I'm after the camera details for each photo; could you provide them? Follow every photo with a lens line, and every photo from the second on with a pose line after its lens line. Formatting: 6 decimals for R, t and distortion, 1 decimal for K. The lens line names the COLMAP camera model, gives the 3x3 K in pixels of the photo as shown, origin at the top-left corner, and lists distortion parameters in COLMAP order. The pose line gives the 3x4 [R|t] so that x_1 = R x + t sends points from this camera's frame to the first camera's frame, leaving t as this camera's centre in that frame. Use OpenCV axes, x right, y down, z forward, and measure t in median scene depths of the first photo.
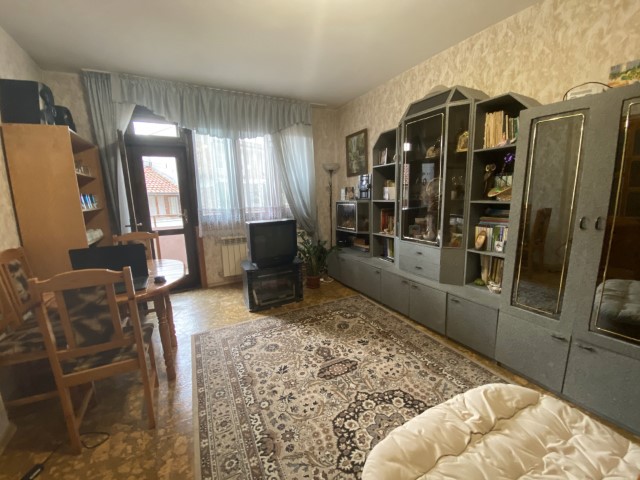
lens RADIAL K [[257.9, 0, 321.6], [0, 257.9, 237.0], [0, 0, 1]] dist [0.009554, -0.013890]
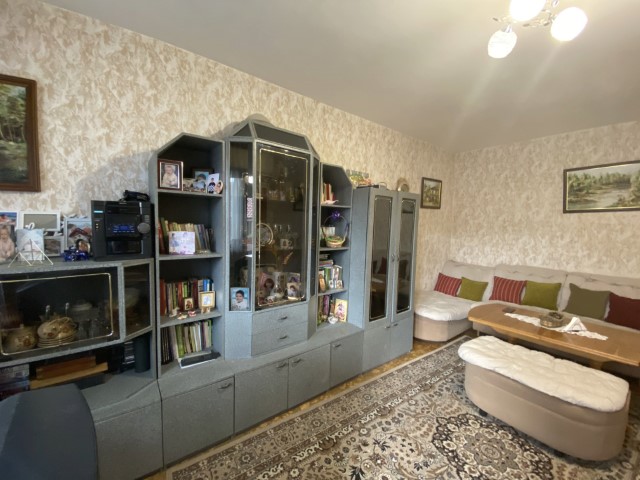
lens RADIAL K [[257.9, 0, 317.3], [0, 257.9, 238.2], [0, 0, 1]] dist [0.009554, -0.013890]
pose [[-0.136872, -0.025998, 0.990248, -0.569782], [0.148889, 0.987759, 0.046512, -0.280775], [-0.979336, 0.153803, -0.131325, 1.375378]]
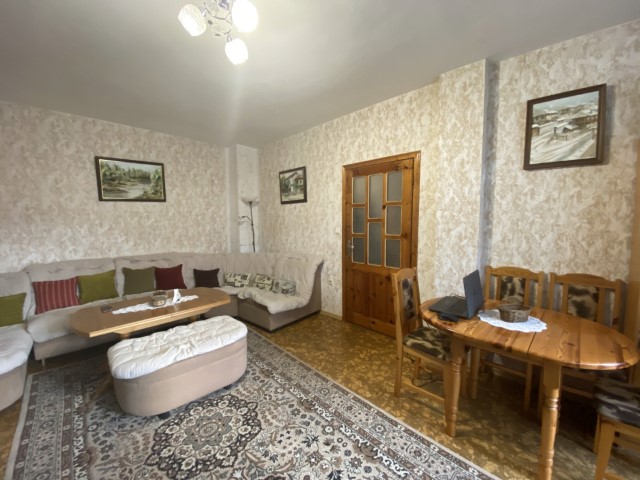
lens RADIAL K [[257.9, 0, 318.9], [0, 257.9, 239.8], [0, 0, 1]] dist [0.009554, -0.013890]
pose [[-0.957968, 0.051950, -0.282133, 0.064688], [-0.017929, 0.970703, 0.239613, -0.310156], [0.286315, 0.234600, -0.928971, 1.601626]]
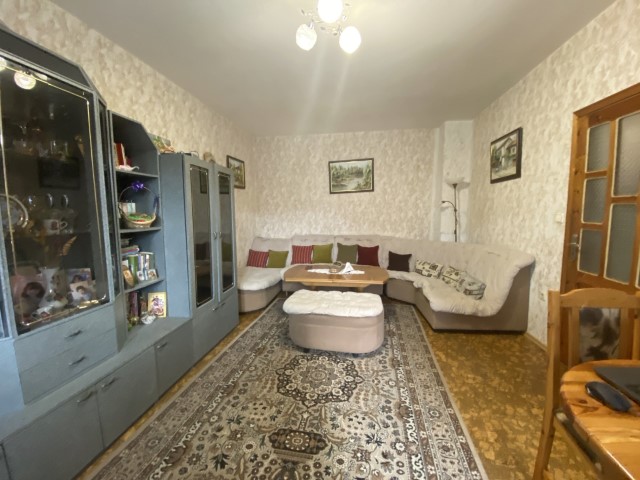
lens RADIAL K [[257.9, 0, 317.9], [0, 257.9, 239.8], [0, 0, 1]] dist [0.009554, -0.013890]
pose [[-0.785091, -0.029517, 0.618676, -0.473615], [0.136648, 0.965997, 0.219491, -0.243294], [-0.604118, 0.256862, -0.754363, 1.491494]]
